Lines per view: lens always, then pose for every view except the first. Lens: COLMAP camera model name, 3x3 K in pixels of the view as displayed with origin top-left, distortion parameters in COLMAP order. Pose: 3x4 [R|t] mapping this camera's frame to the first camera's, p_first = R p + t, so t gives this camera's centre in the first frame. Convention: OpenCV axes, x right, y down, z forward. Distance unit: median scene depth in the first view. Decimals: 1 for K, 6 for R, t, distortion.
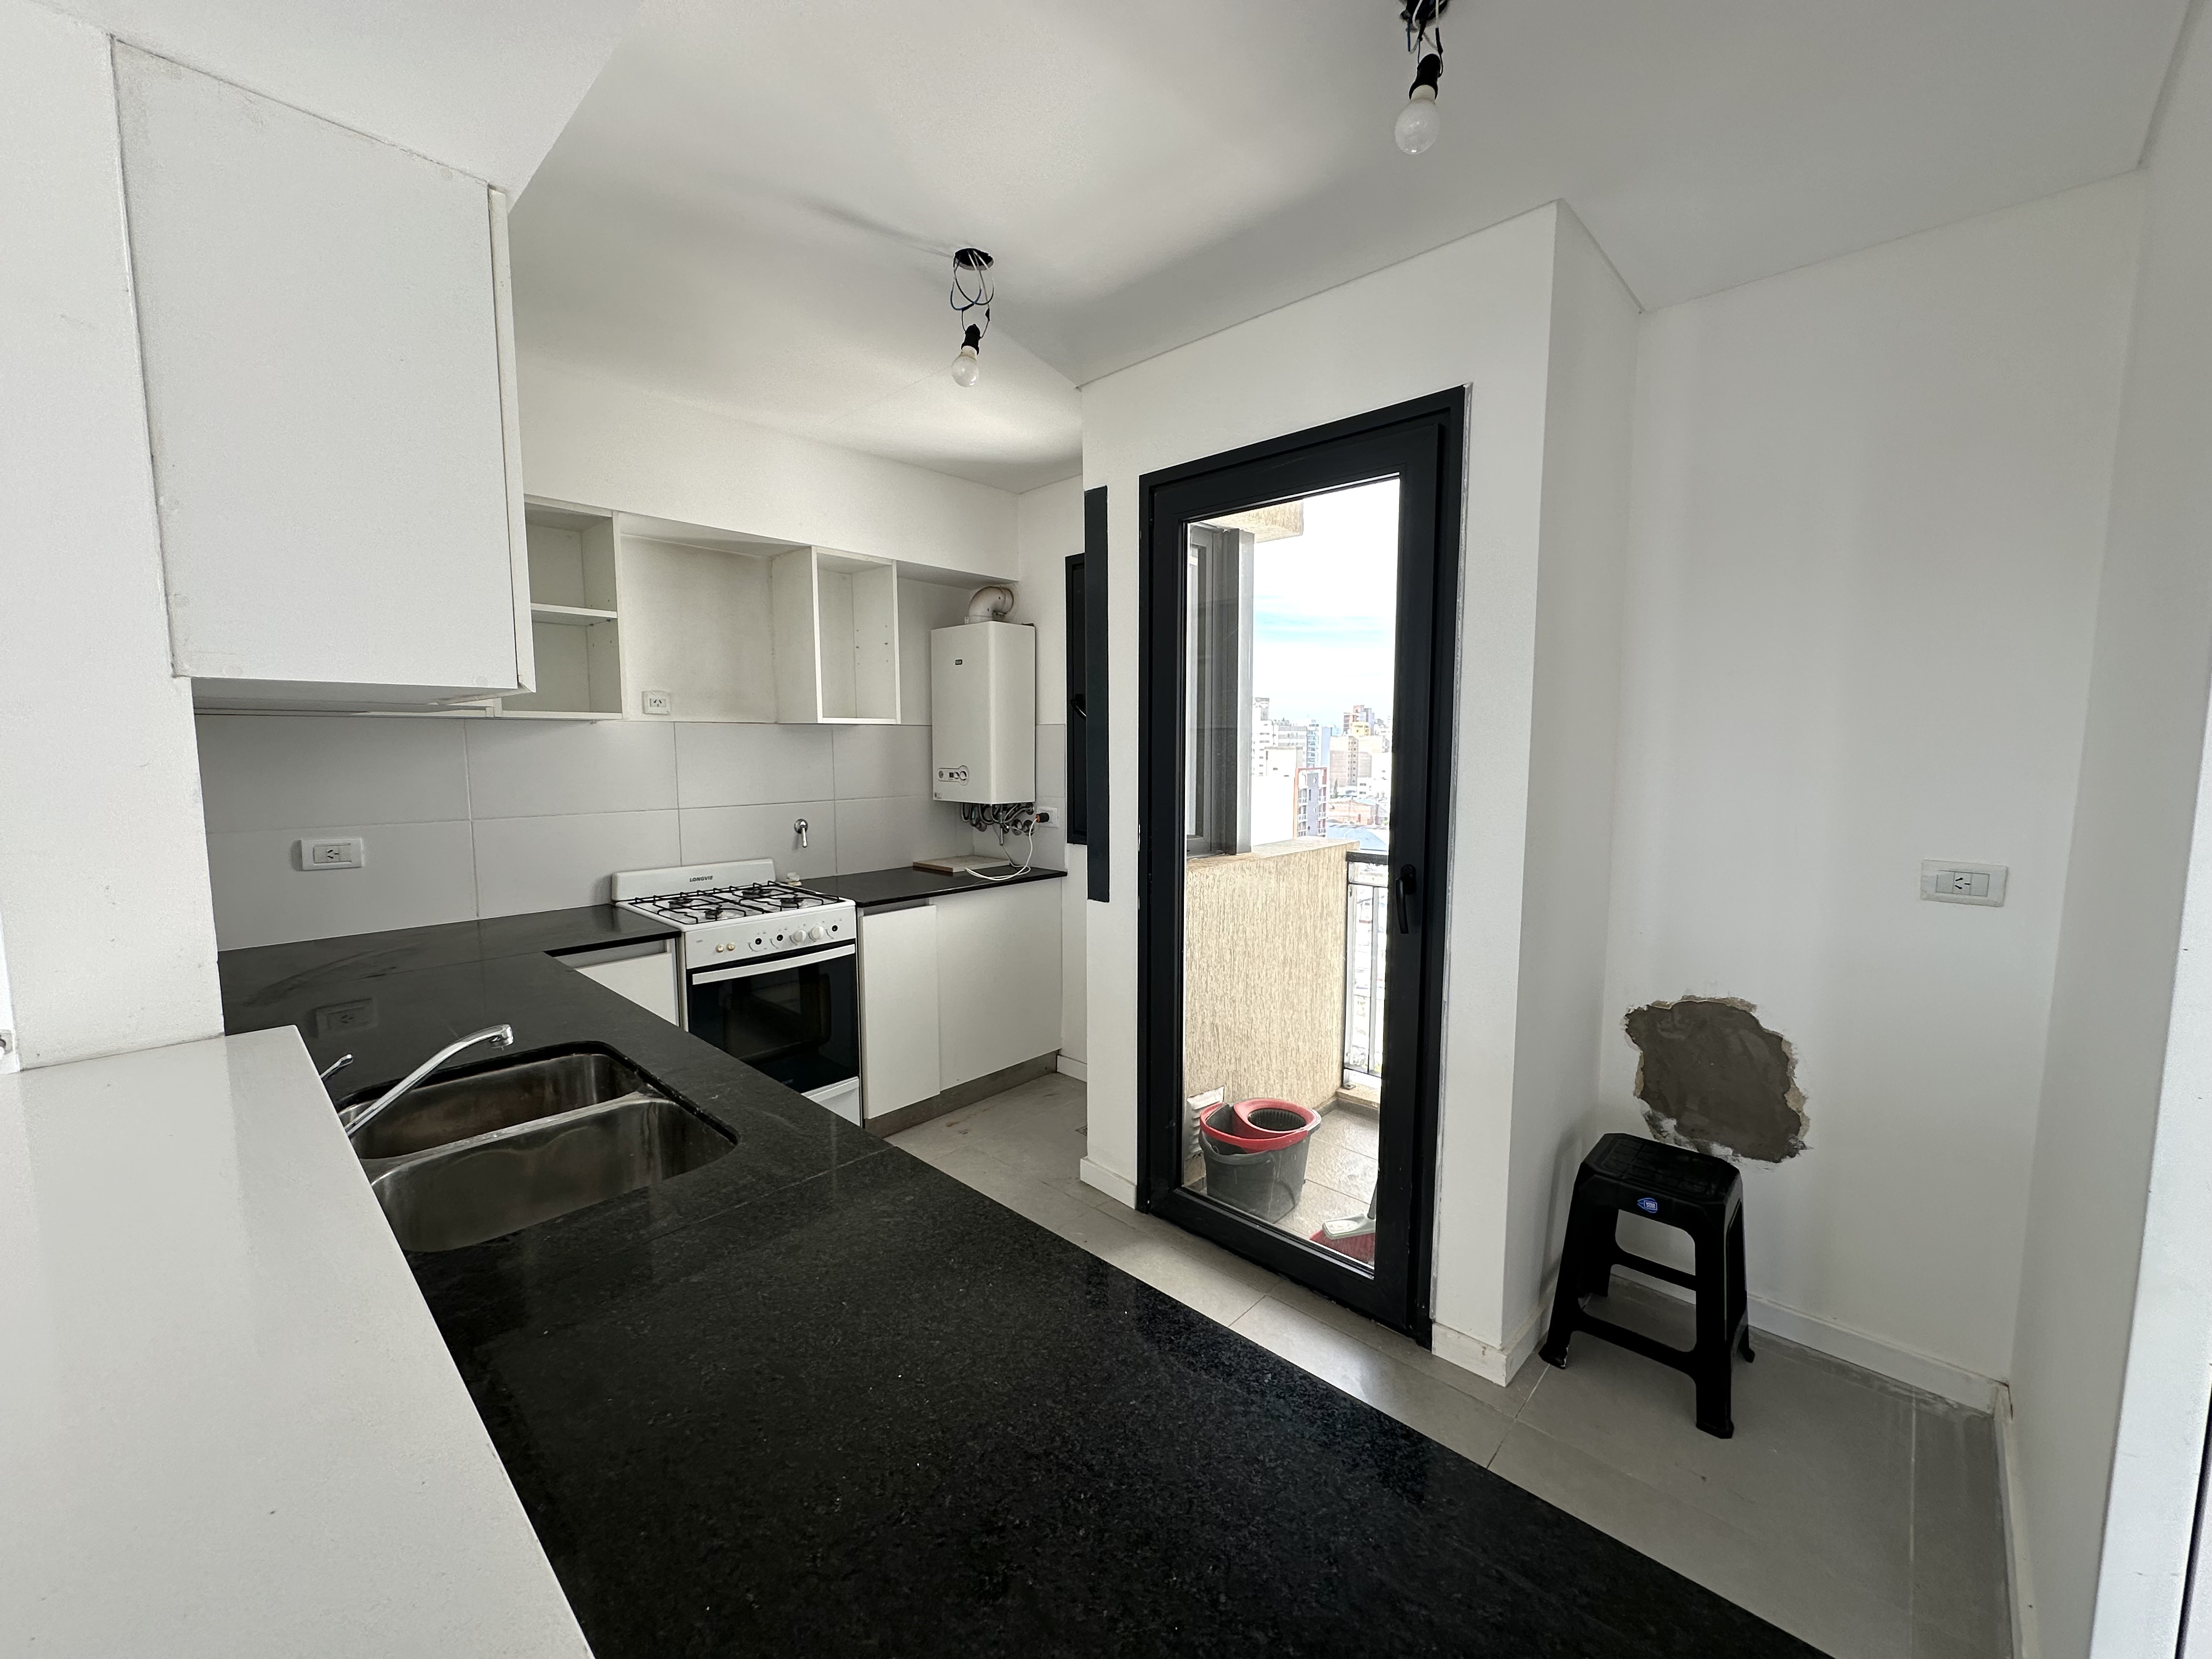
lens RADIAL K [[877.6, 0, 1107.0], [0, 877.6, 828.1], [0, 0, 1]] dist [-0.002337, 0.000333]
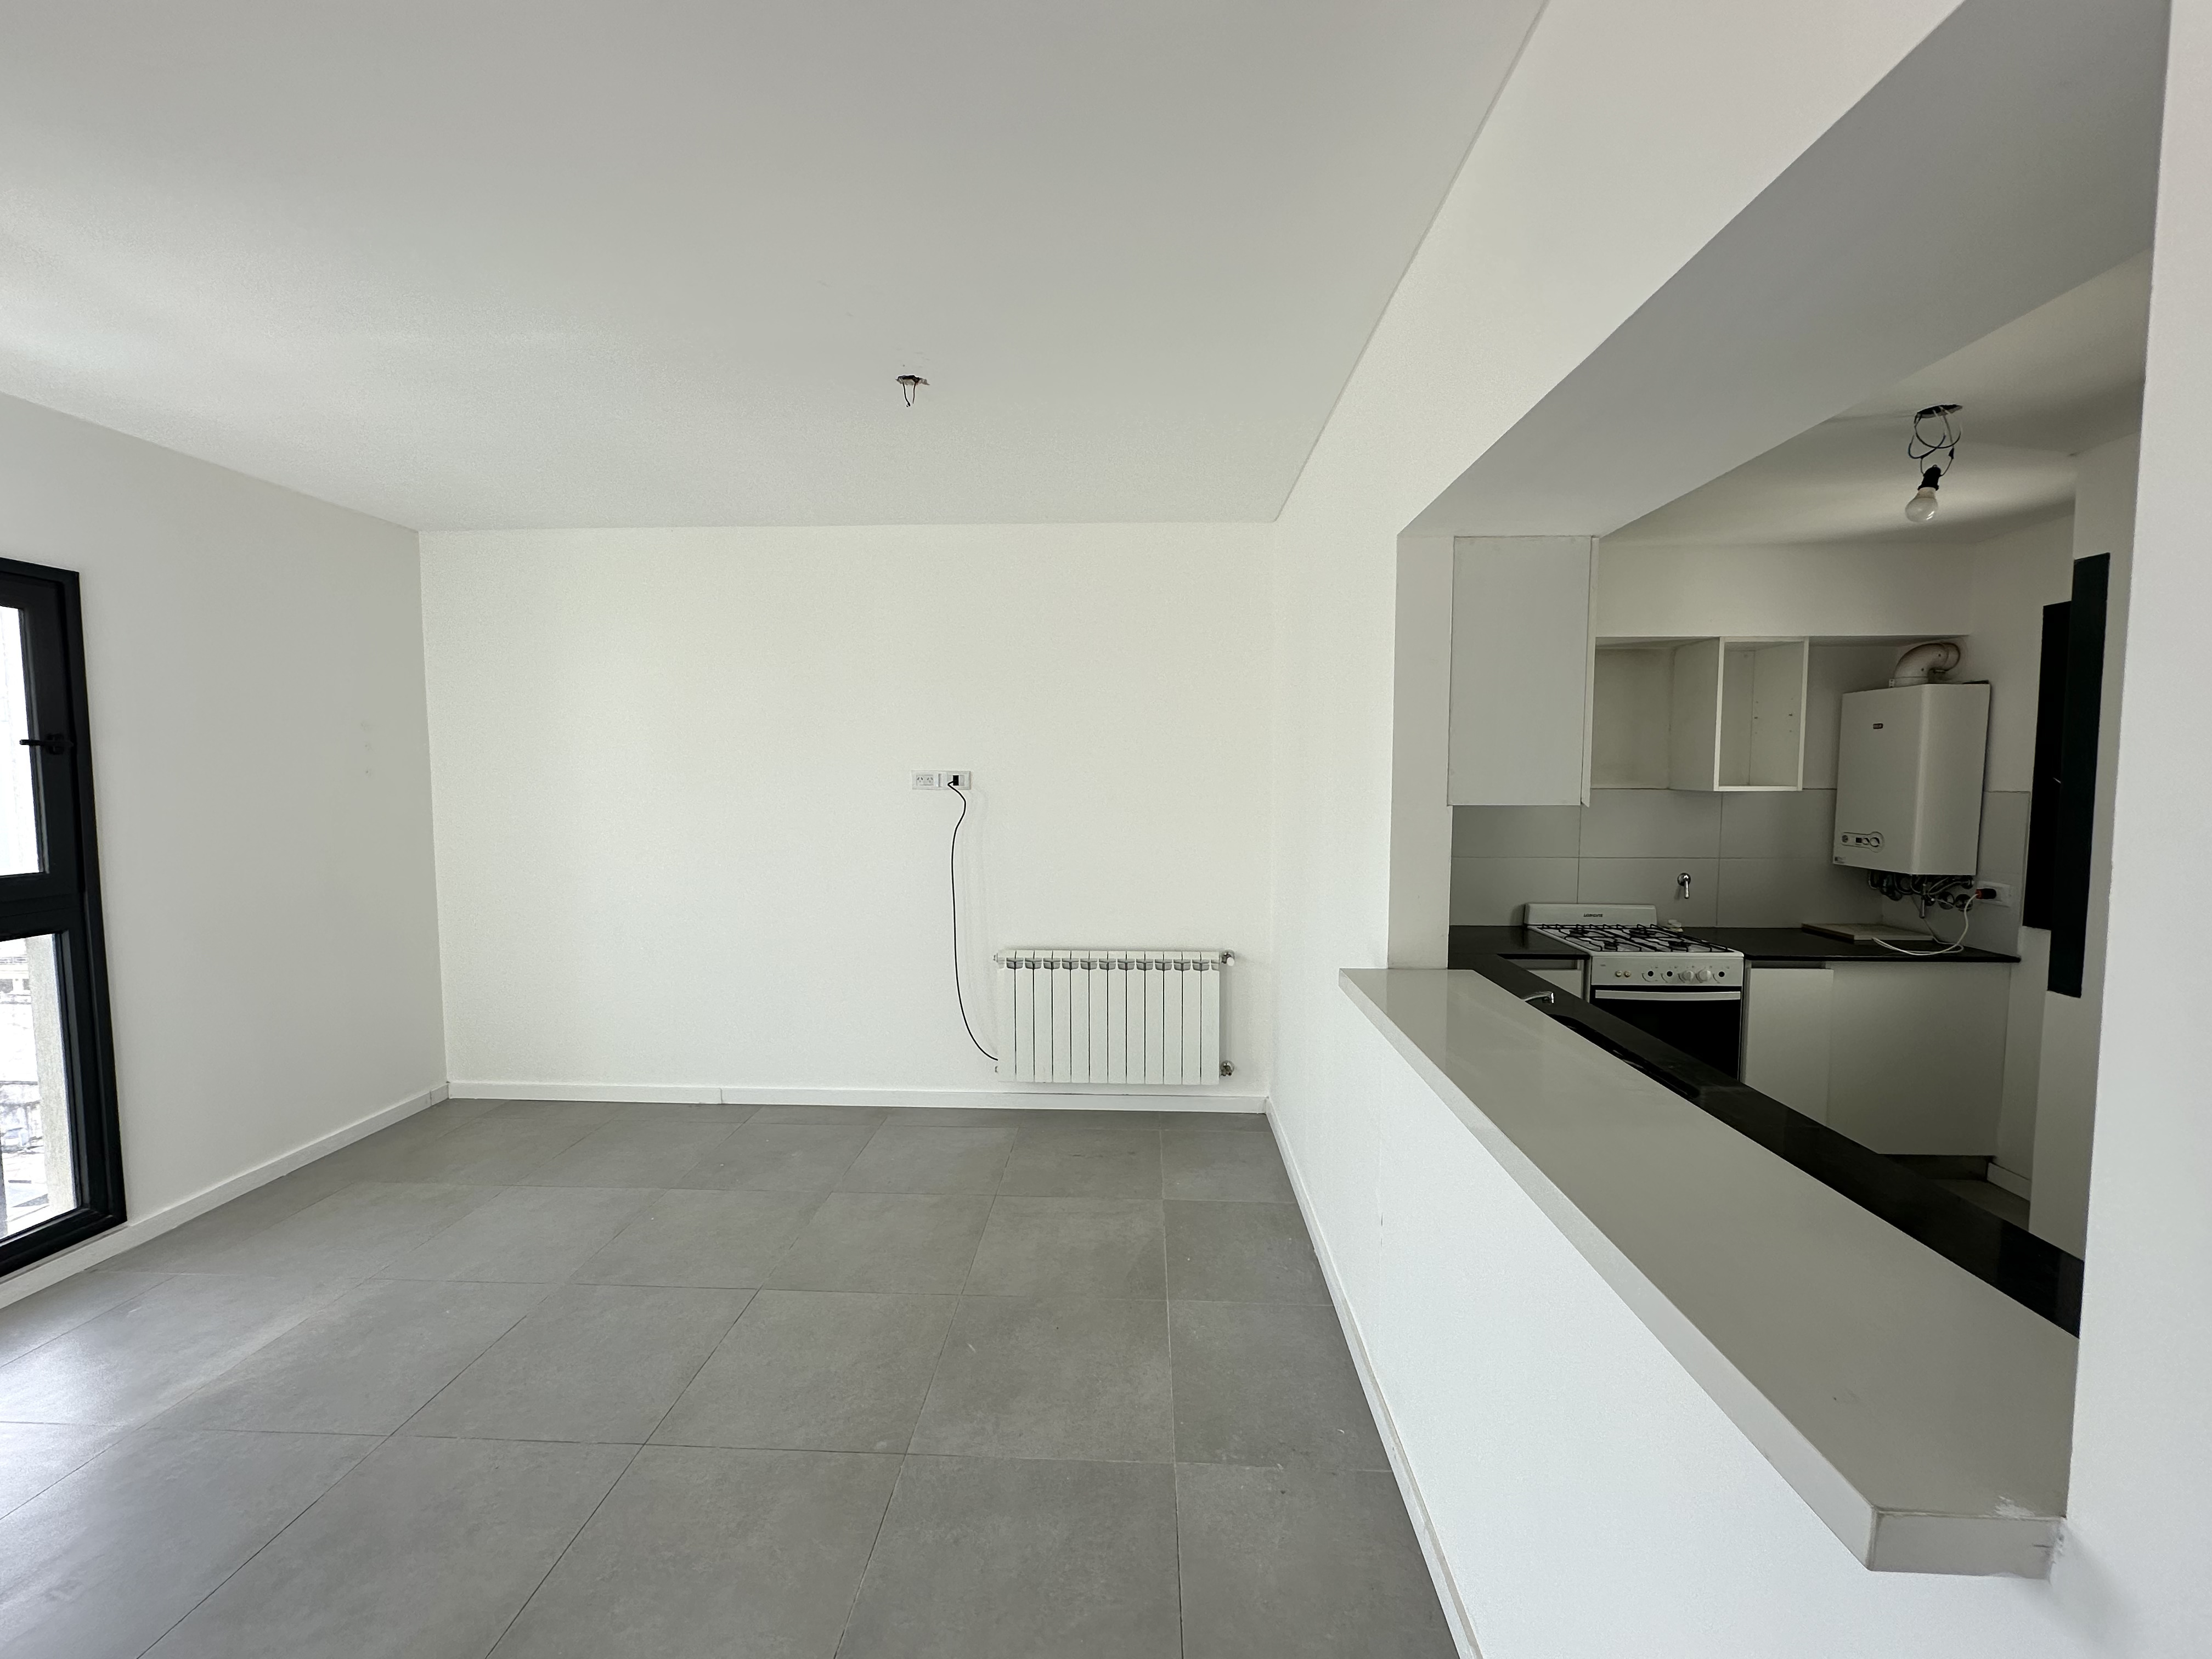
lens RADIAL K [[879.0, 0, 1106.0], [0, 879.0, 829.5], [0, 0, 1]] dist [-0.002012, -0.000650]
pose [[0.649500, 0.050381, -0.758691, 0.024265], [-0.074243, 0.997237, 0.002664, -0.015944], [0.756728, 0.054598, 0.651446, -0.344804]]
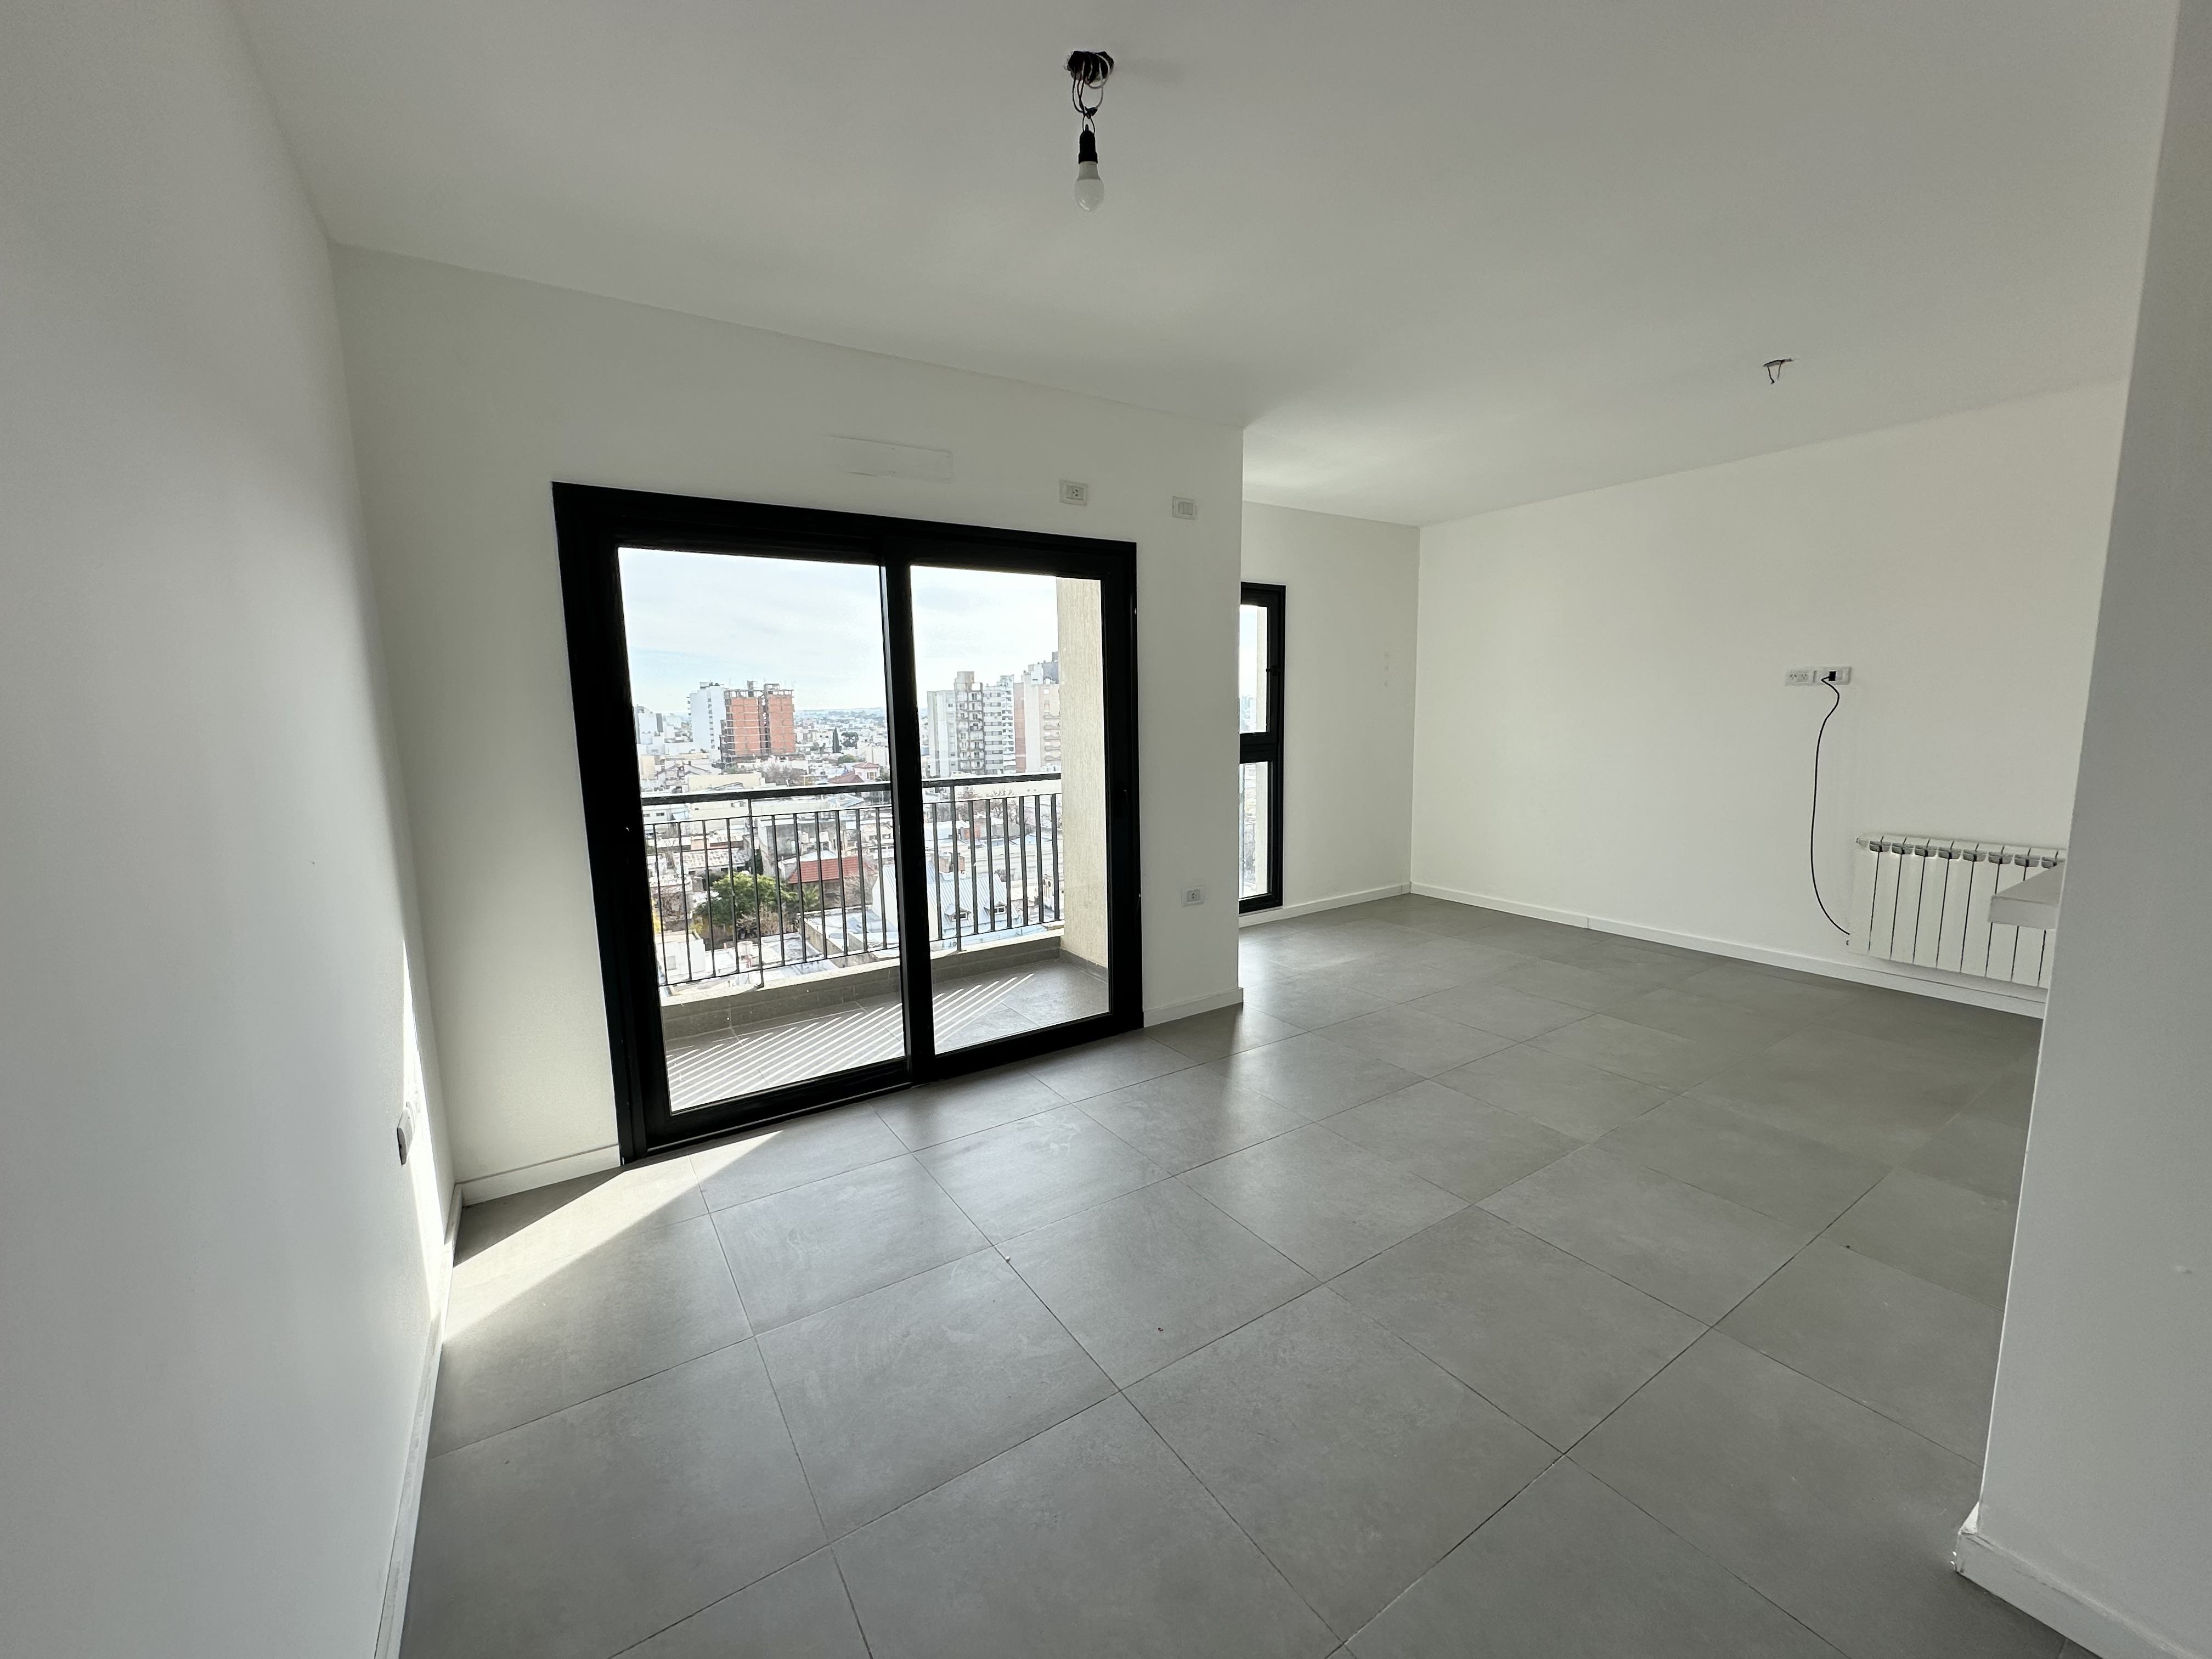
lens RADIAL K [[879.0, 0, 1106.0], [0, 879.0, 829.5], [0, 0, 1]] dist [-0.002012, -0.000650]
pose [[-0.238021, 0.139708, -0.961160, 0.589076], [-0.076131, 0.983872, 0.161862, 0.037106], [0.968272, 0.111700, -0.223546, -0.468699]]
